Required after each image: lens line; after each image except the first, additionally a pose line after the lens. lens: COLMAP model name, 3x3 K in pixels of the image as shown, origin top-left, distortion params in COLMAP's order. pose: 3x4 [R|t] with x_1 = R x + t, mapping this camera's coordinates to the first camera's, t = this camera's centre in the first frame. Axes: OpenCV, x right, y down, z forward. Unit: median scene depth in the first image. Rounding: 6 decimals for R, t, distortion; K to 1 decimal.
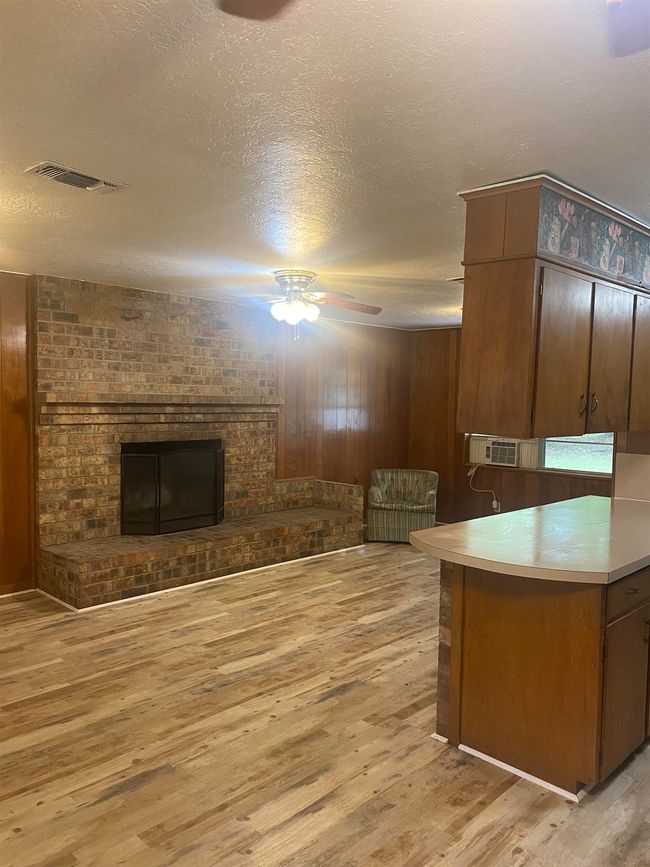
lens RADIAL K [[661.0, 0, 327.1], [0, 661.0, 431.1], [0, 0, 1]] dist [0.037476, -0.036481]
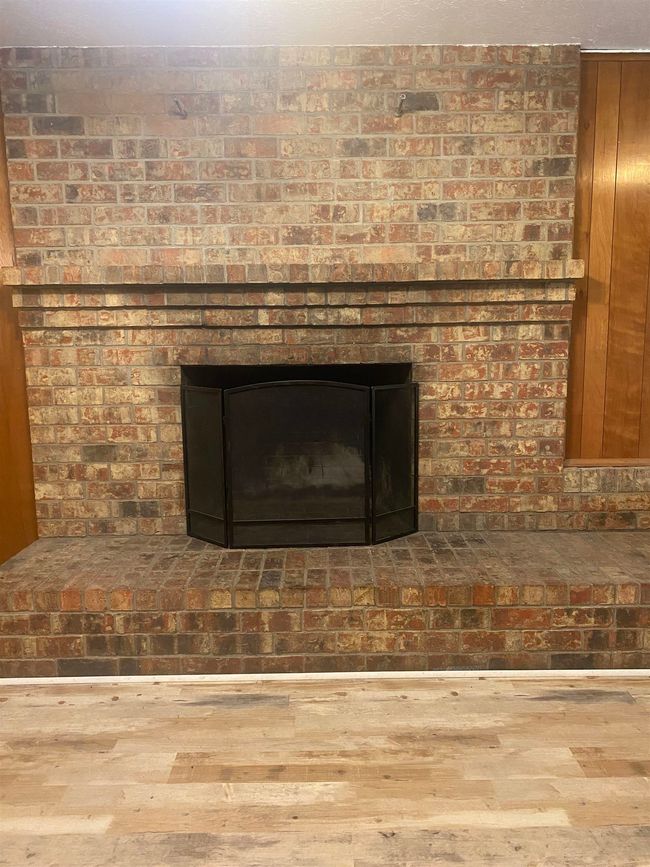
lens RADIAL K [[661.0, 0, 323.5], [0, 661.0, 437.5], [0, 0, 1]] dist [0.037476, -0.036481]
pose [[0.696079, 0.081838, -0.713286, 0.148938], [-0.012496, 0.994713, 0.101933, 0.020182], [0.717857, -0.062040, 0.693421, 0.712959]]
